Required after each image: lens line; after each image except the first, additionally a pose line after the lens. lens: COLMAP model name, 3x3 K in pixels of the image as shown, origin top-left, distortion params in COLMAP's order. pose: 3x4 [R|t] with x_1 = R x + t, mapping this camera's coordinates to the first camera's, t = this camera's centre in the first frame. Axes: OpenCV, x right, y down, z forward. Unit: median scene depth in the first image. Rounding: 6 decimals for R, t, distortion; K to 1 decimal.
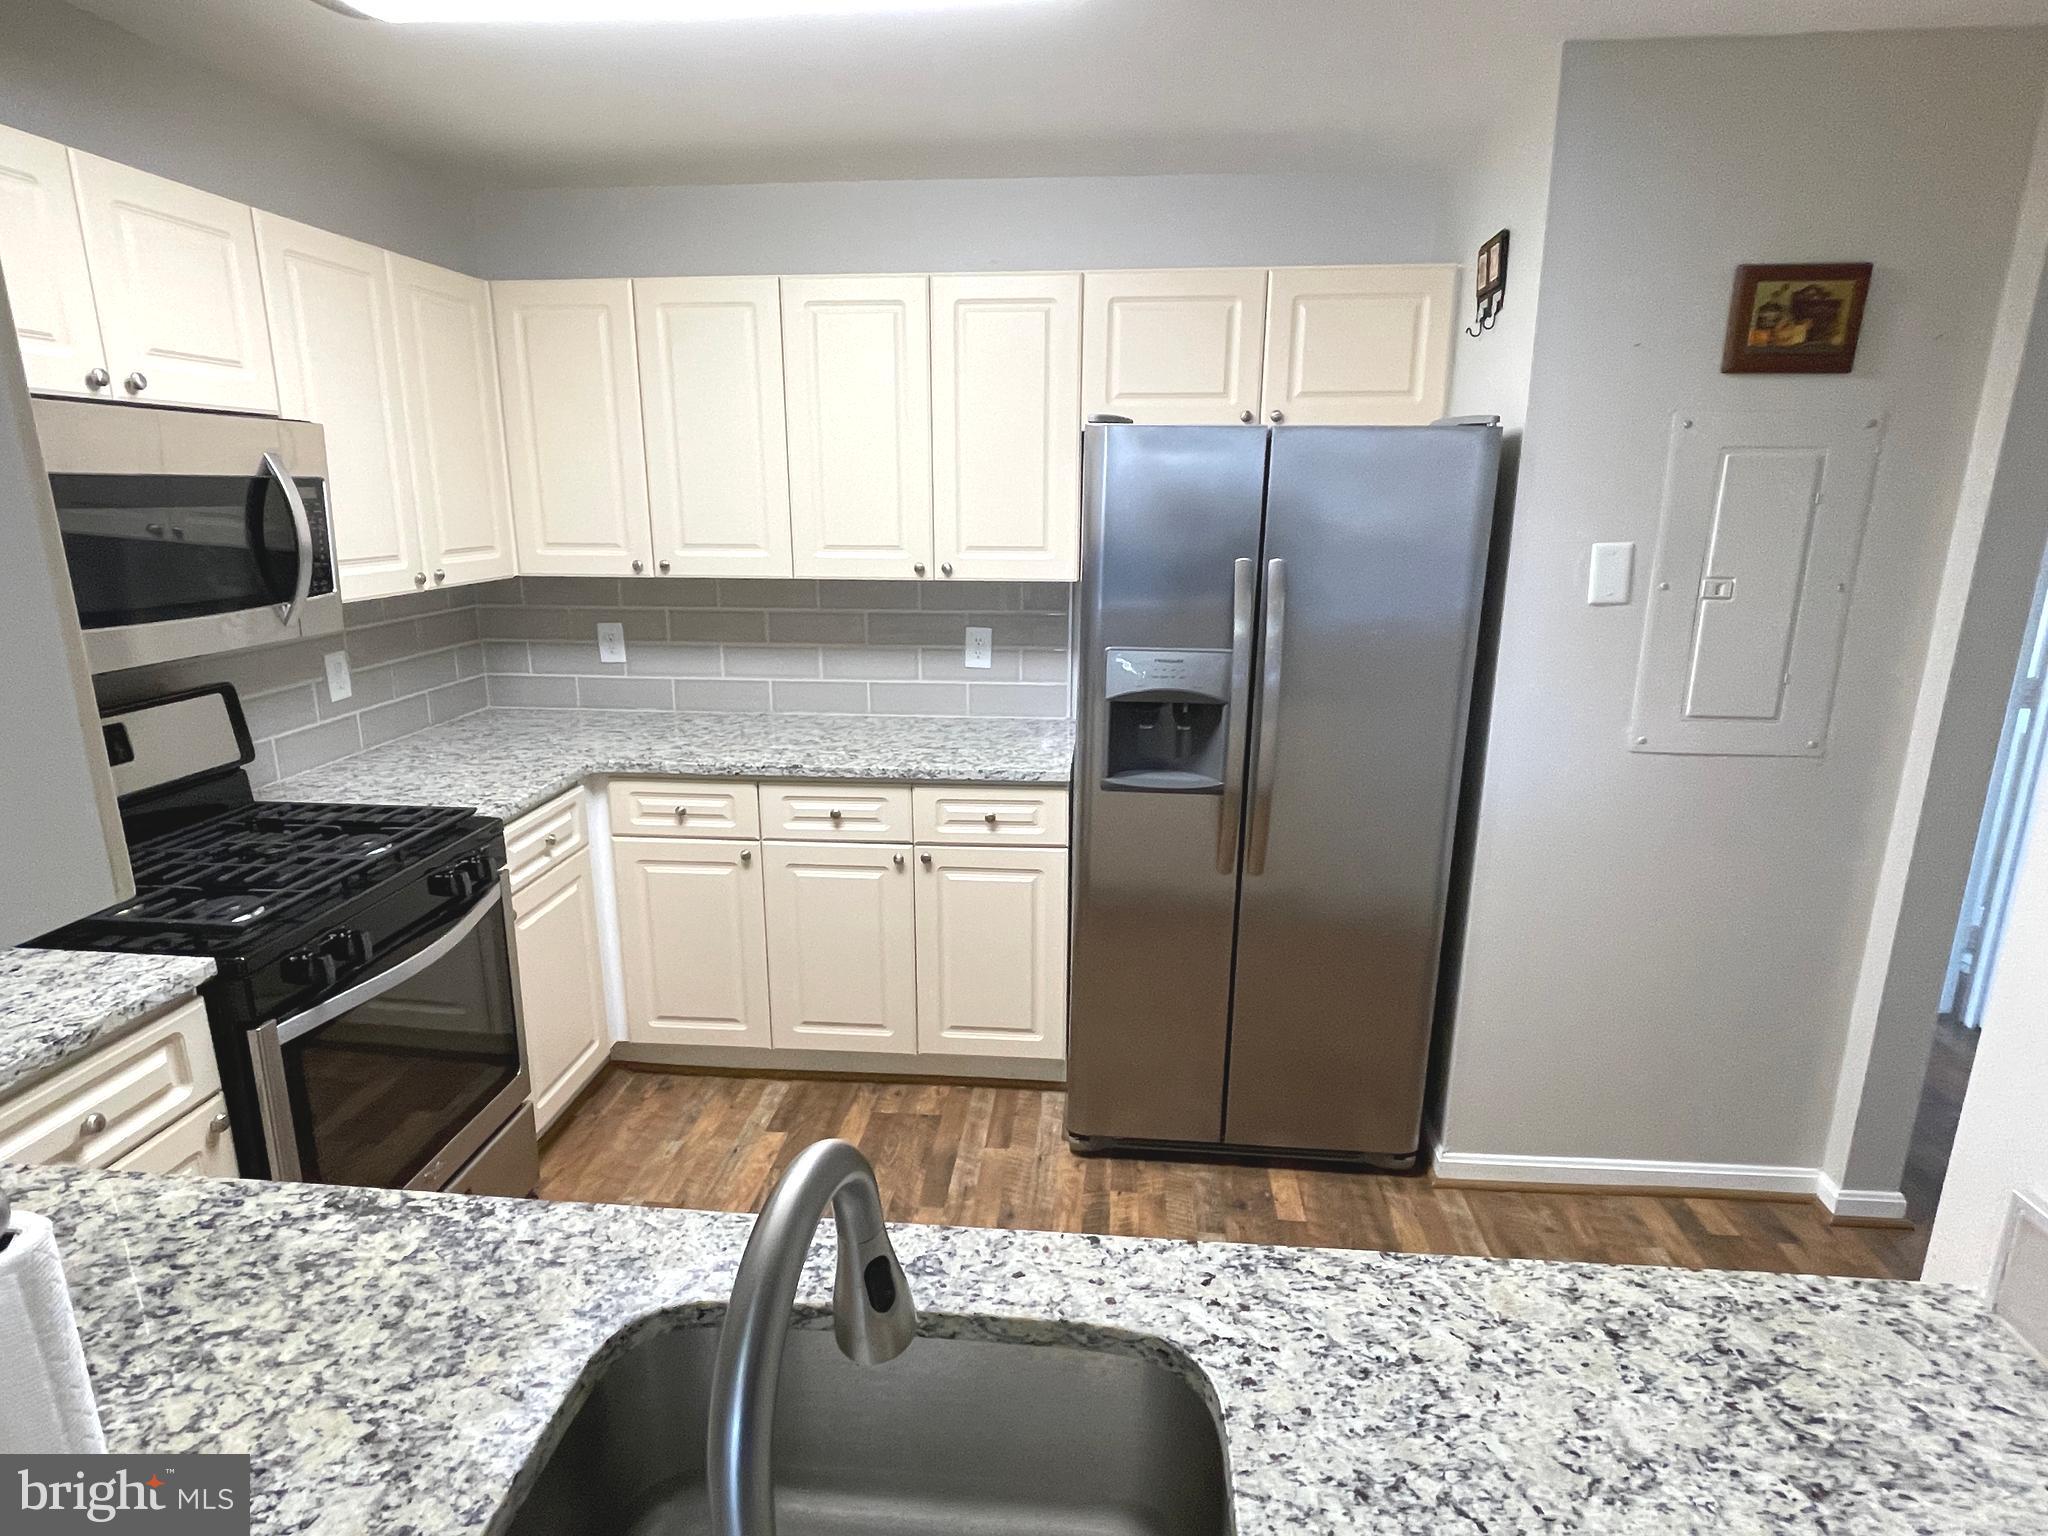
lens RADIAL K [[1126.6, 0, 1019.6], [0, 1126.6, 779.4], [0, 0, 1]] dist [-0.001697, -0.002589]
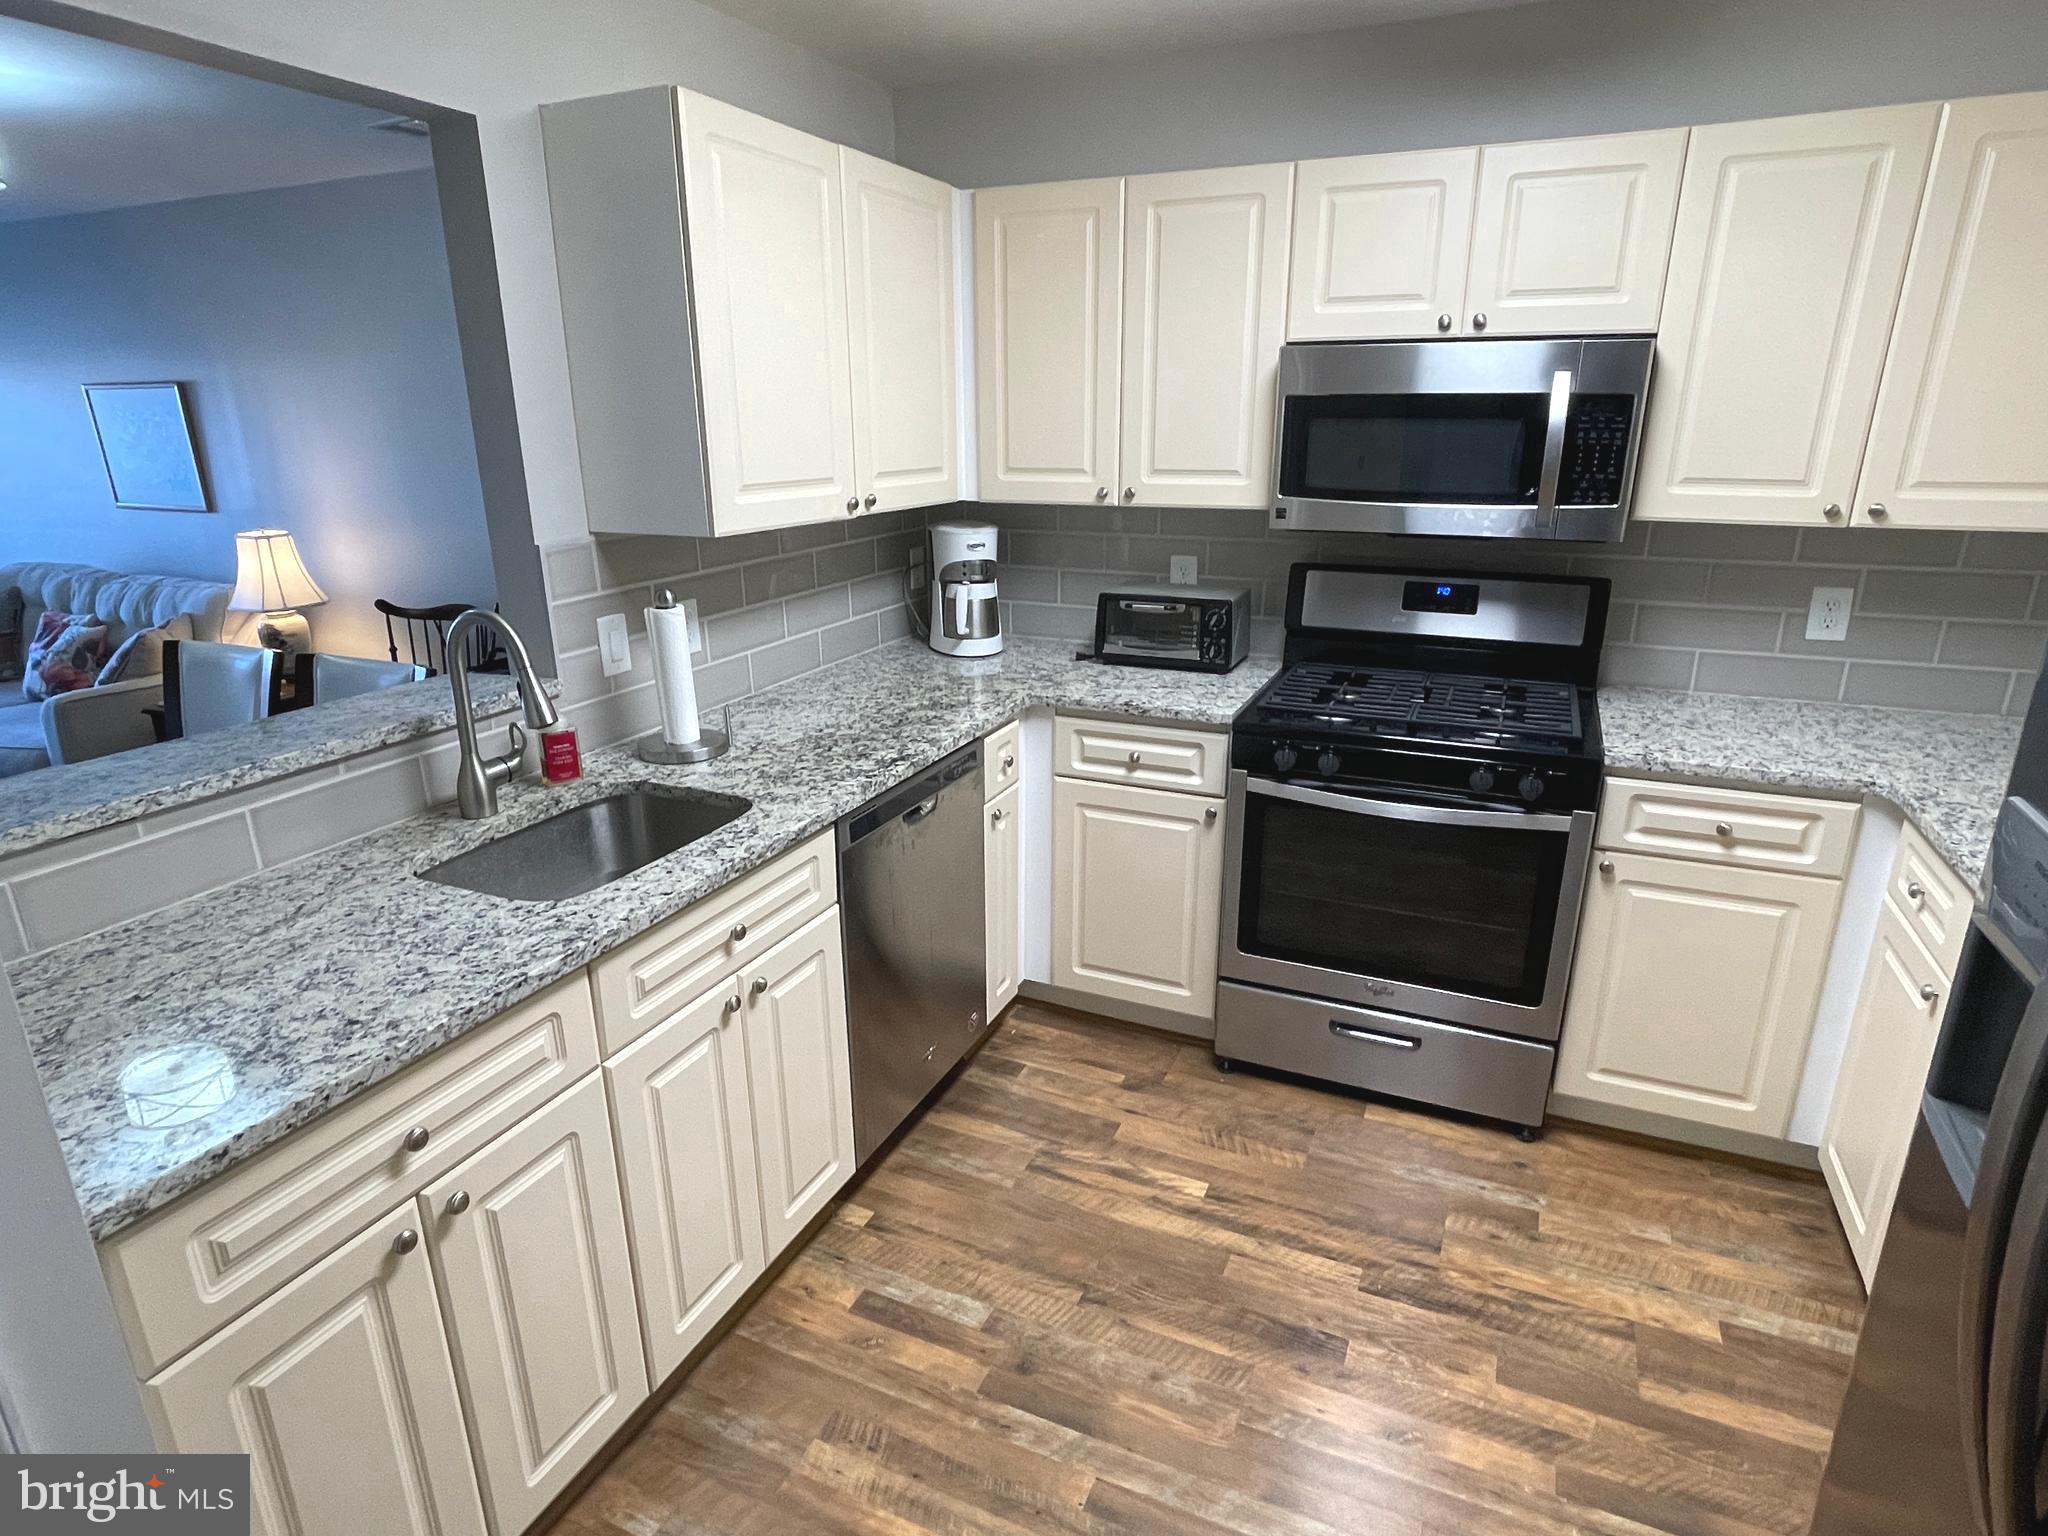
lens RADIAL K [[1126.6, 0, 1019.8], [0, 1126.6, 783.4], [0, 0, 1]] dist [-0.001697, -0.002589]
pose [[-0.336253, 0.294031, -0.894695, 0.558543], [-0.232745, 0.894600, 0.381472, -0.195035], [0.912559, 0.336507, -0.232378, 0.783257]]
